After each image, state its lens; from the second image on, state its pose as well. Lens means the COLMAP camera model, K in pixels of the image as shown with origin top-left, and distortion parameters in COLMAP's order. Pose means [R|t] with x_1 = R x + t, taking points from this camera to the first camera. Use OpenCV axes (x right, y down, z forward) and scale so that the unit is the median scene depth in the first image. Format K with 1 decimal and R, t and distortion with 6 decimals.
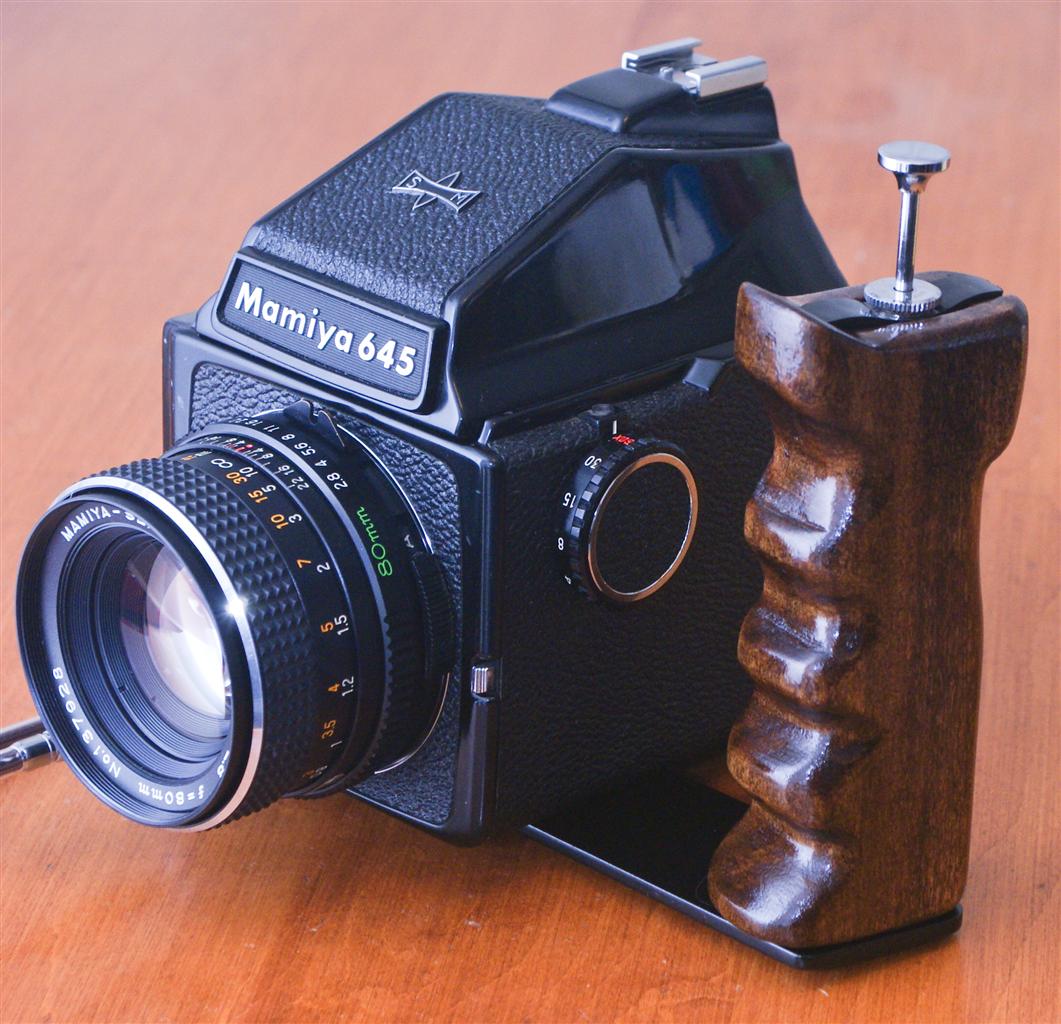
lens RADIAL K [[4151.2, 0, 534.6], [0, 4151.2, 509.3], [0, 0, 1]] dist [0.078660, 0.000000]
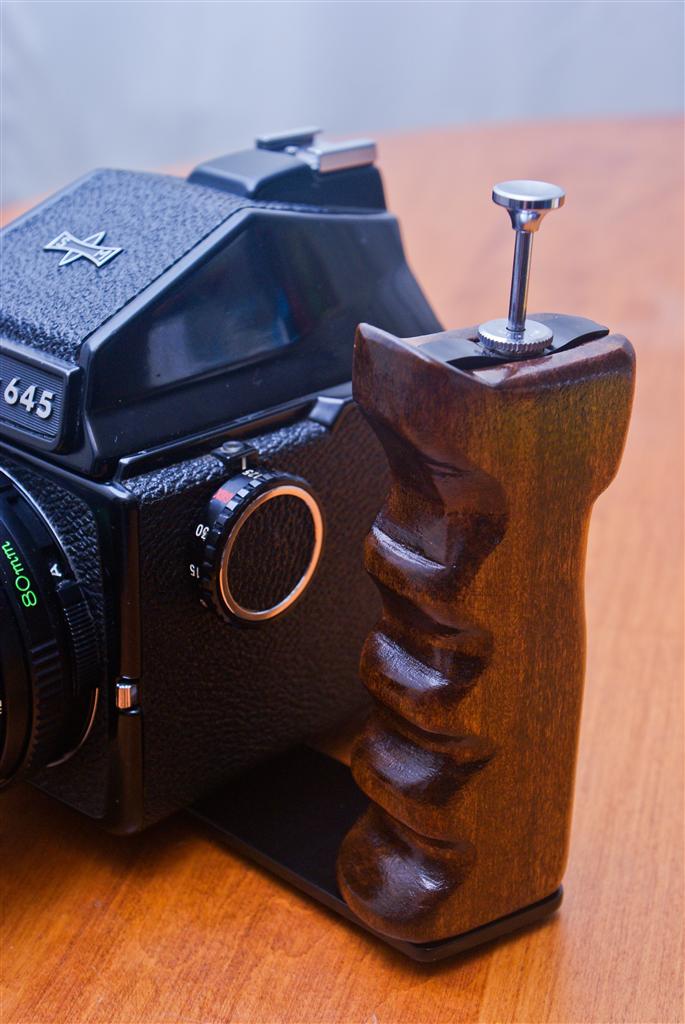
lens RADIAL K [[1745.3, 0, 342.8], [0, 1745.3, 529.8], [0, 0, 1]] dist [0.095305, 0.000000]
pose [[0.999123, -0.016053, 0.038675, 0.027348], [0.014342, 0.998924, 0.044099, -0.022155], [-0.039342, -0.043505, 0.998278, 0.543415]]
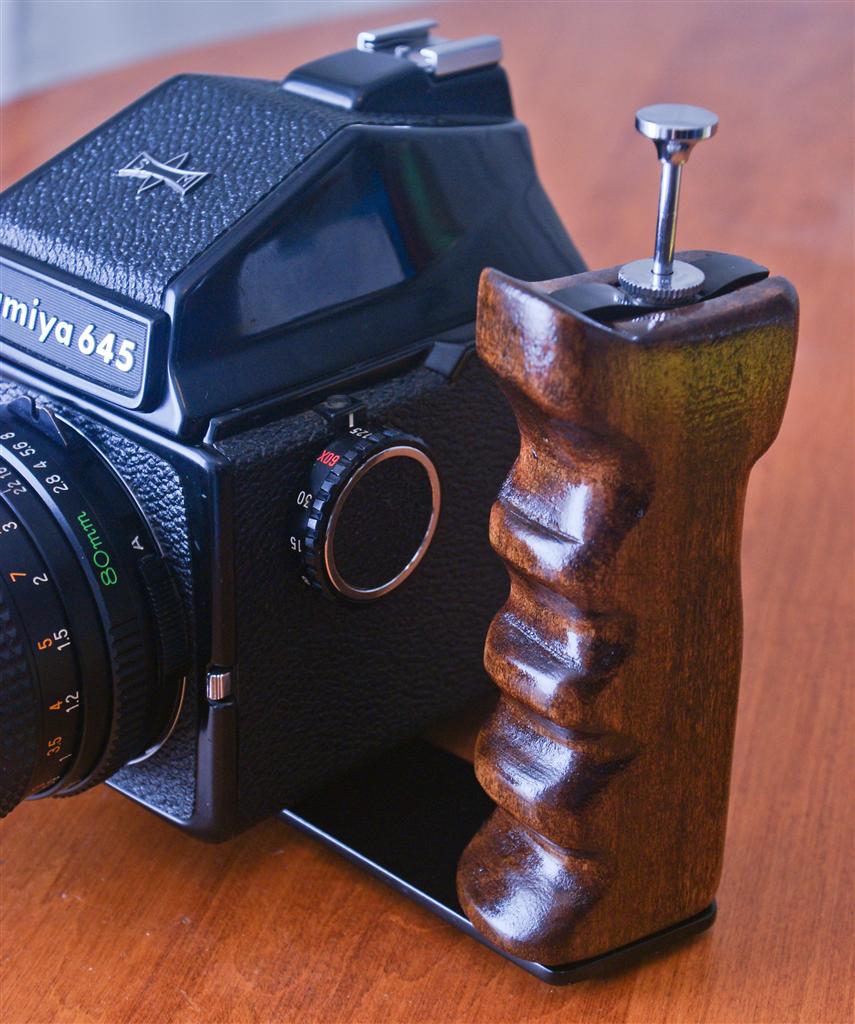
lens RADIAL K [[2176.4, 0, 419.5], [0, 2176.4, 514.9], [0, 0, 1]] dist [0.077737, 0.000000]
pose [[0.999550, -0.019163, 0.023058, 0.023114], [0.017477, 0.997308, 0.071215, -0.033536], [-0.024361, -0.070780, 0.997194, 0.502344]]
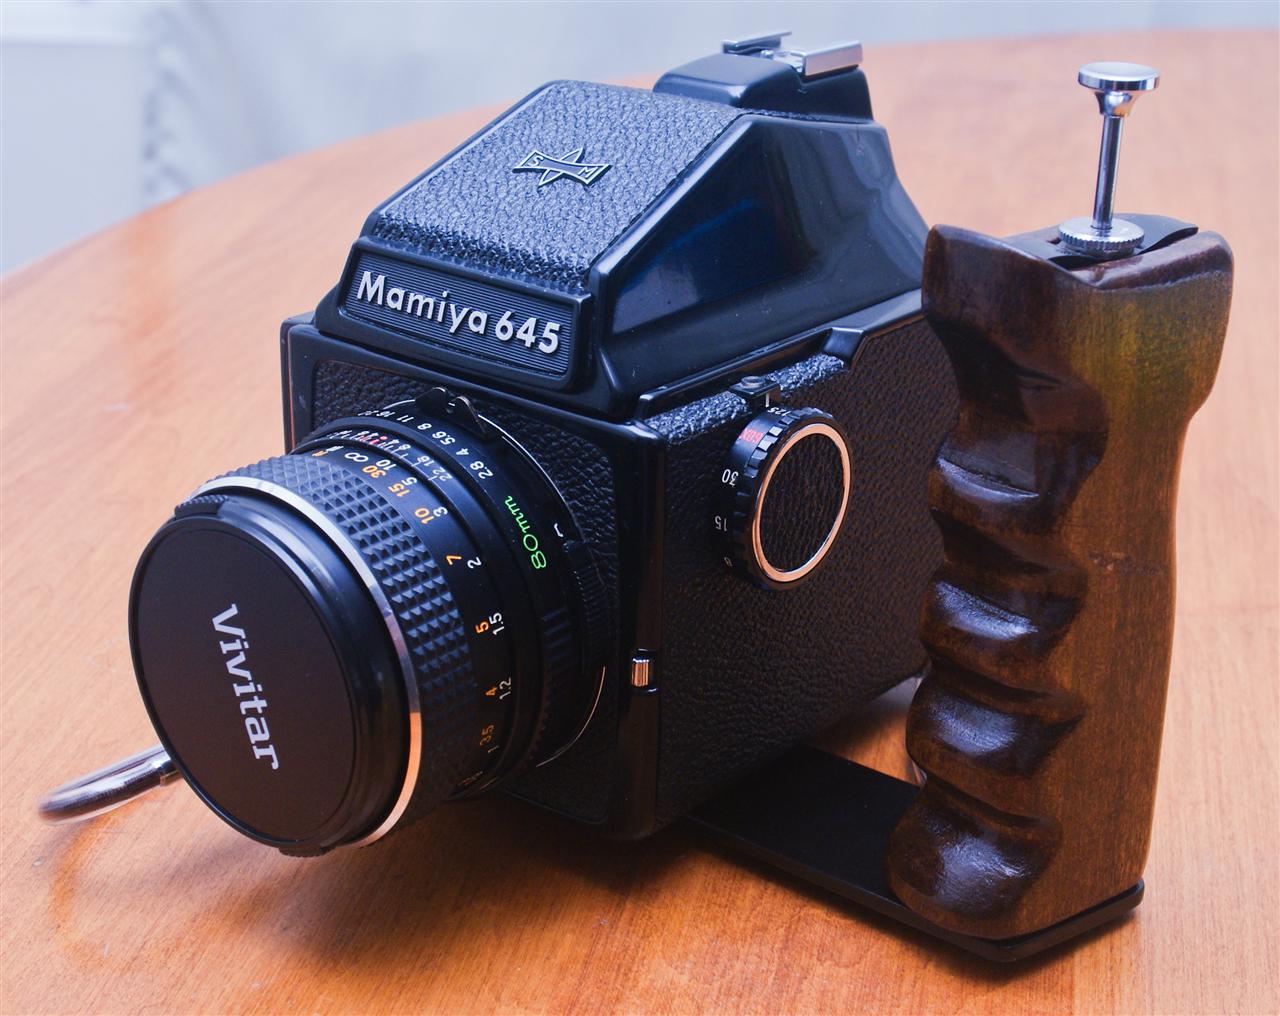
lens RADIAL K [[2298.8, 0, 594.8], [0, 2298.8, 499.1], [0, 0, 1]] dist [0.012992, 0.000000]
pose [[0.996674, -0.050336, 0.064090, -0.055514], [0.050624, 0.998714, -0.002886, 0.002622], [-0.063862, 0.006120, 0.997940, 0.479584]]
